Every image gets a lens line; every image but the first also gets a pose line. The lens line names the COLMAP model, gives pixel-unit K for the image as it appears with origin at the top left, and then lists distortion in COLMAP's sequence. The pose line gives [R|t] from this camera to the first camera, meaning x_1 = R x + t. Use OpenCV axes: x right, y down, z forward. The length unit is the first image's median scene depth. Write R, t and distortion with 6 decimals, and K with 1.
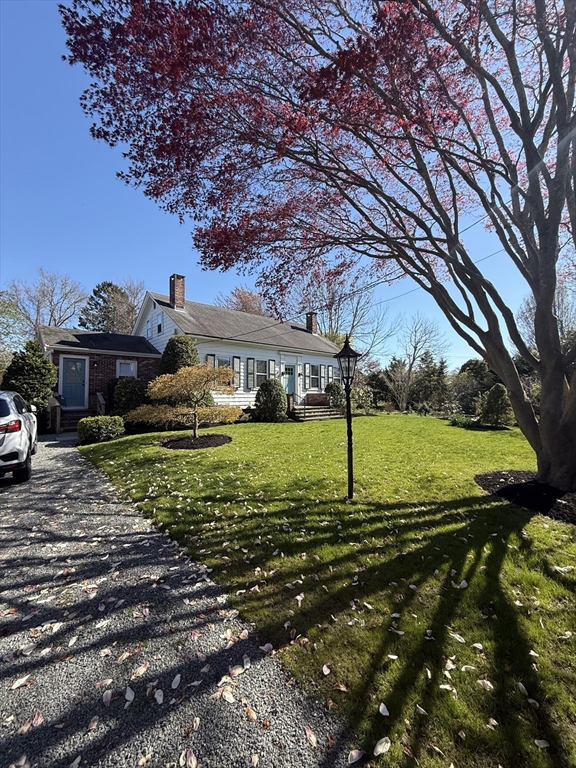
lens RADIAL K [[309.2, 0, 287.6], [0, 309.2, 384.2], [0, 0, 1]] dist [0.000171, 0.000067]
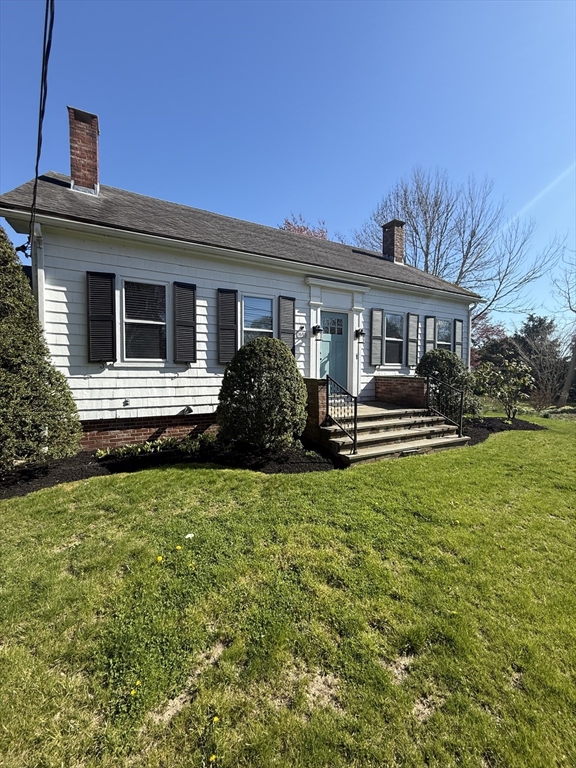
lens RADIAL K [[309.2, 0, 289.2], [0, 309.2, 382.3], [0, 0, 1]] dist [0.000171, 0.000067]
pose [[0.965917, 0.020297, -0.258057, 0.059072], [-0.001375, 0.997309, 0.073297, 0.006608], [0.258850, -0.070445, 0.963345, 0.531426]]
